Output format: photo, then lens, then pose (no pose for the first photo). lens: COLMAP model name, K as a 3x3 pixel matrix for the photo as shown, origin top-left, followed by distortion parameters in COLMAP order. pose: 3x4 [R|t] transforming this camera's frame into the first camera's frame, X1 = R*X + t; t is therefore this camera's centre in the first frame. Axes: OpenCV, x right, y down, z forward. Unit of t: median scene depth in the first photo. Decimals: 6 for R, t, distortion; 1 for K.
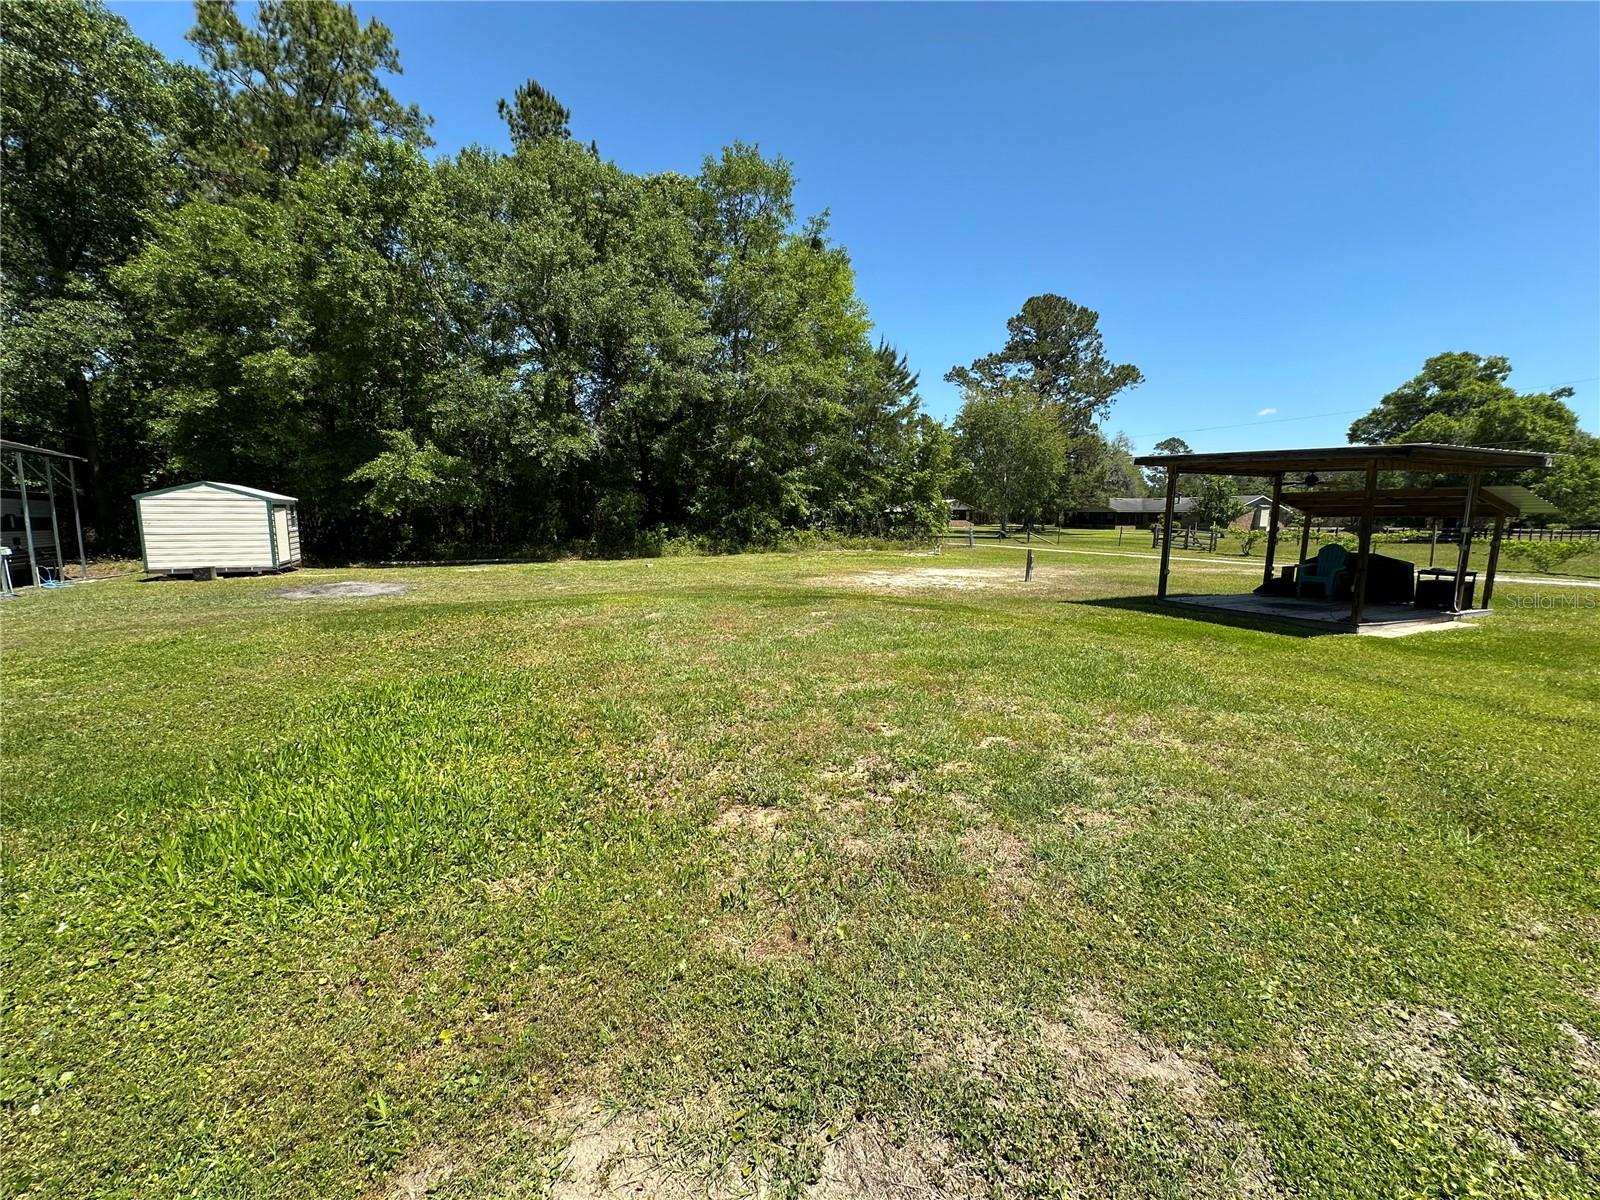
lens RADIAL K [[641.0, 0, 802.2], [0, 641.0, 600.0], [0, 0, 1]] dist [-0.001756, 0.000442]
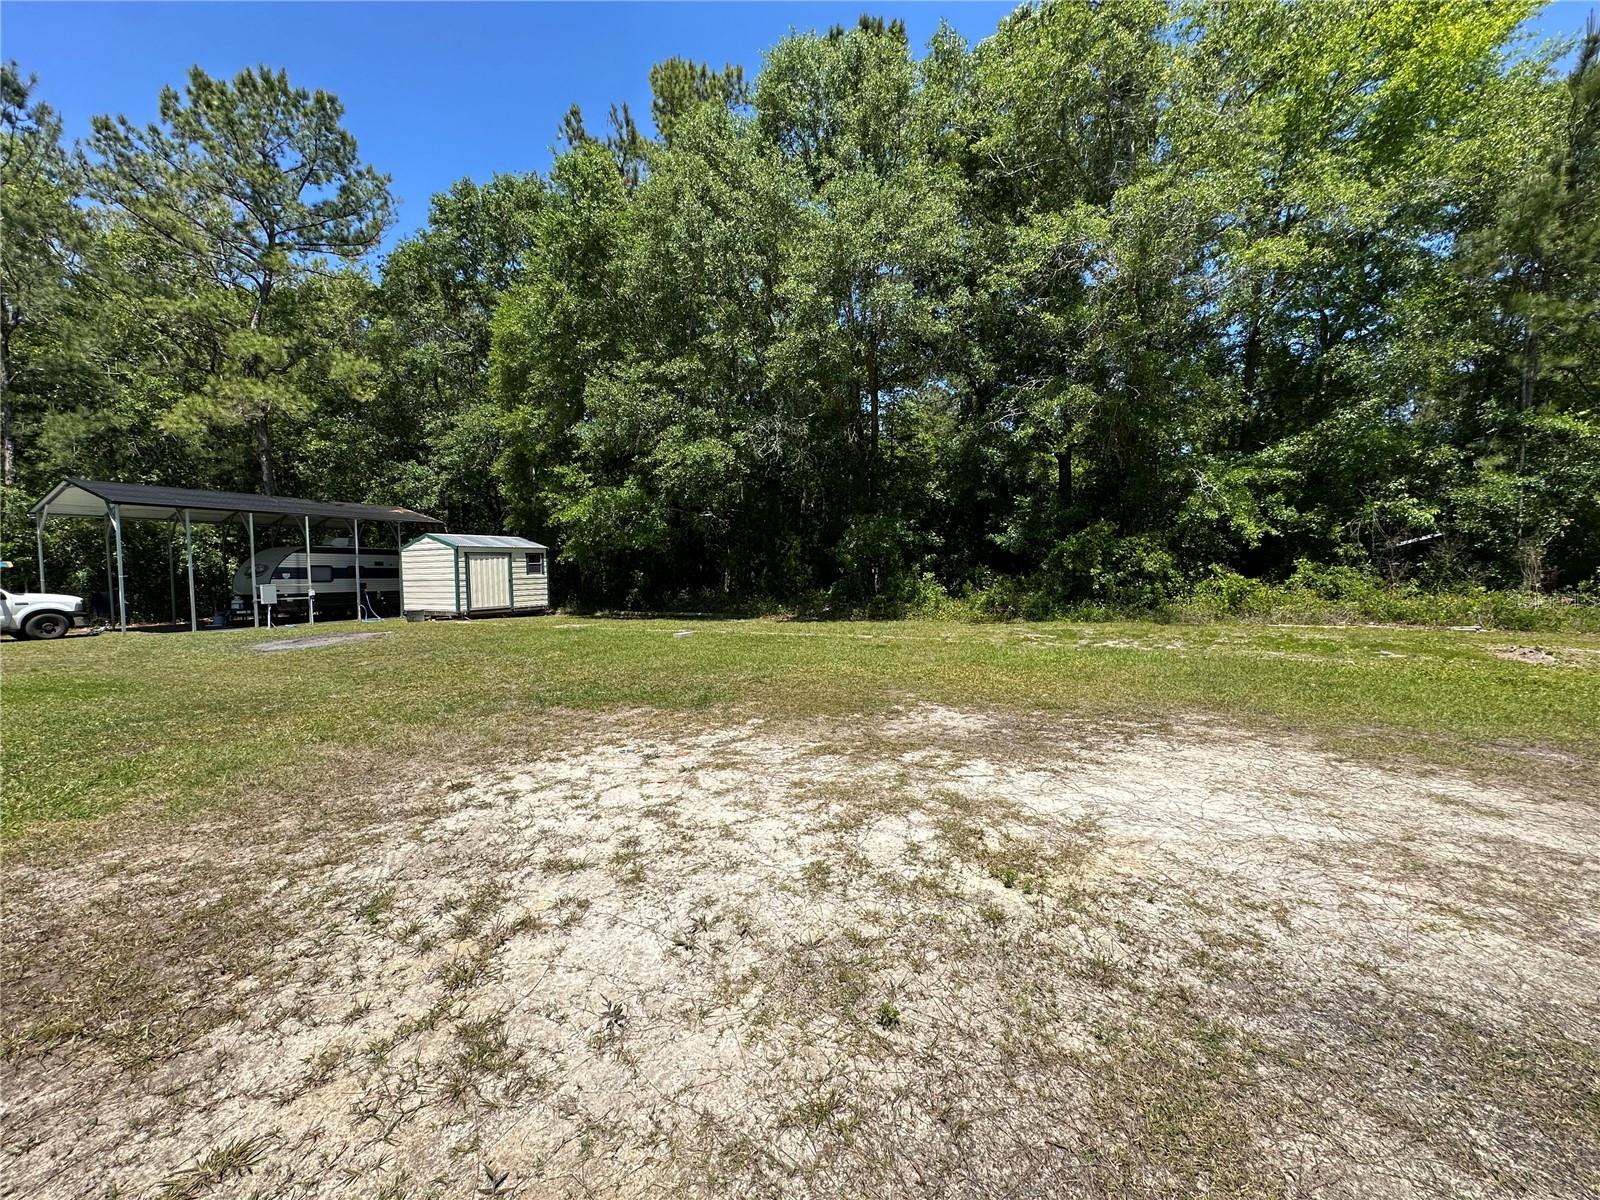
lens RADIAL K [[641.0, 0, 802.2], [0, 641.0, 600.0], [0, 0, 1]] dist [-0.001756, 0.000442]
pose [[0.547772, 0.027775, -0.836166, 0.277591], [-0.087576, 0.995862, -0.024291, -0.077907], [0.832031, 0.086534, 0.547938, 0.732673]]
